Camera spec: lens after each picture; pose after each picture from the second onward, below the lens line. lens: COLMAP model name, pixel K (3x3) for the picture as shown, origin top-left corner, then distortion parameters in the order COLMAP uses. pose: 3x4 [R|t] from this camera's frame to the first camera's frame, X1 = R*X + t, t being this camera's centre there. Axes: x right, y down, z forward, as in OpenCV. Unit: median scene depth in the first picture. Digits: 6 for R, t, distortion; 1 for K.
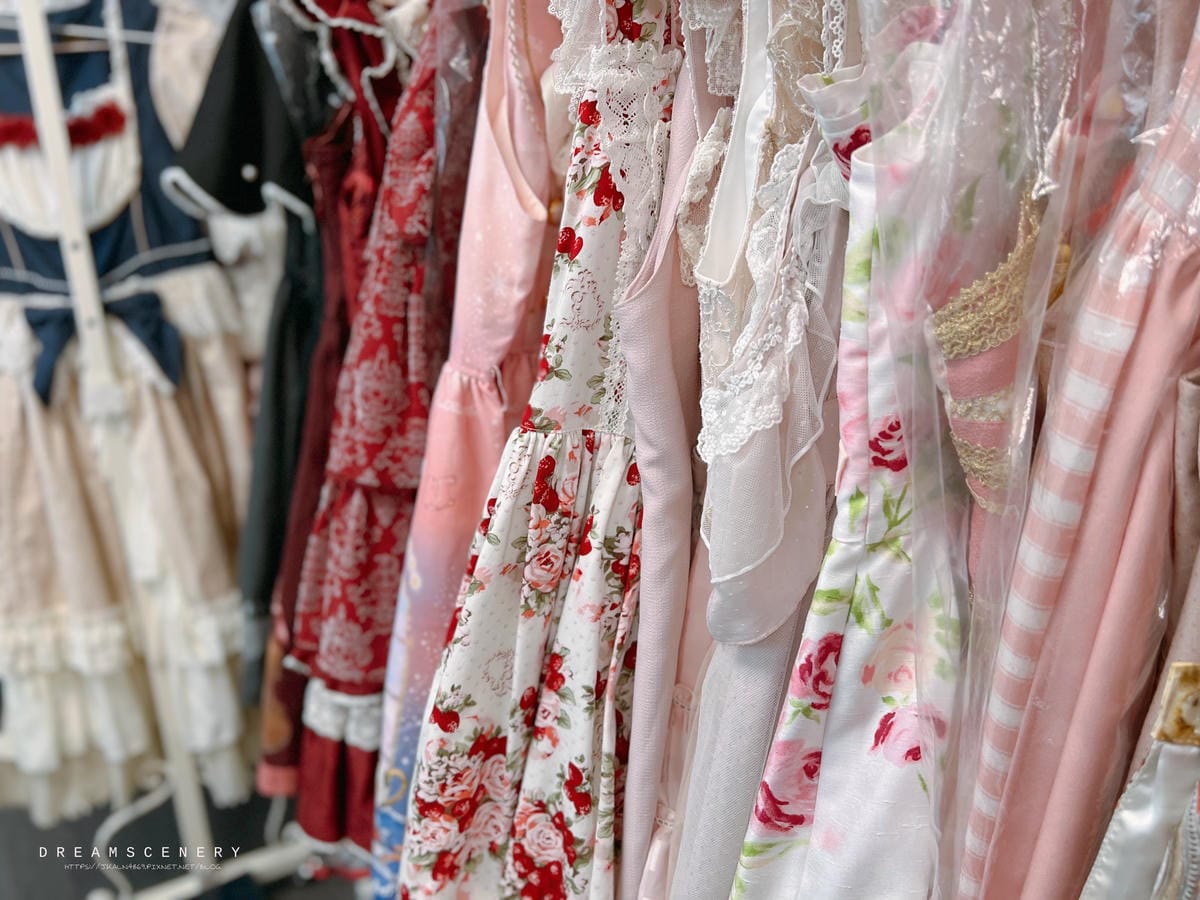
lens RADIAL K [[915.2, 0, 631.9], [0, 915.2, 450.2], [0, 0, 1]] dist [0.003621, -0.002621]
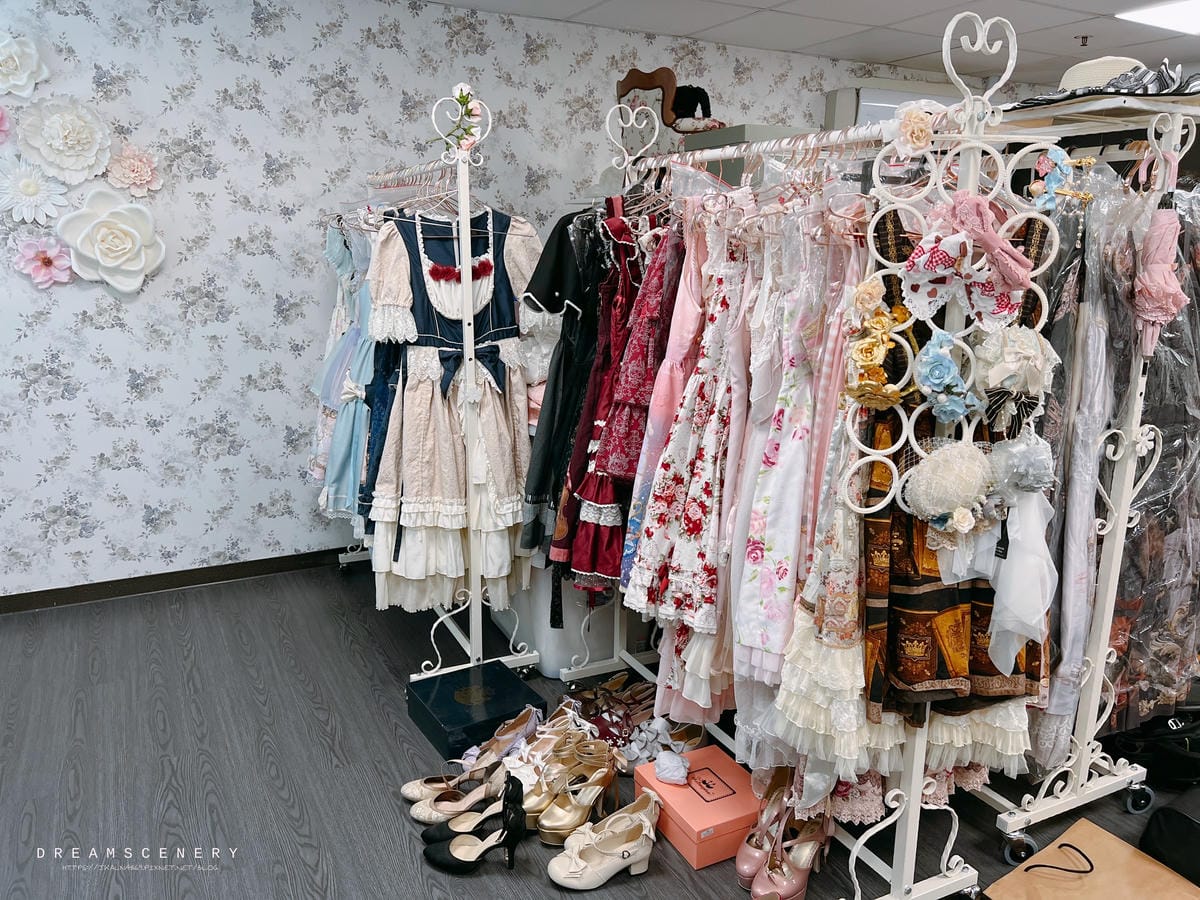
lens RADIAL K [[915.9, 0, 600.0], [0, 915.9, 450.0], [0, 0, 1]] dist [0.073830, -0.000609]
pose [[0.994936, 0.031153, -0.095560, -0.130148], [-0.042515, 0.991951, -0.119271, 0.622230], [0.091075, 0.122730, 0.988252, -2.135198]]
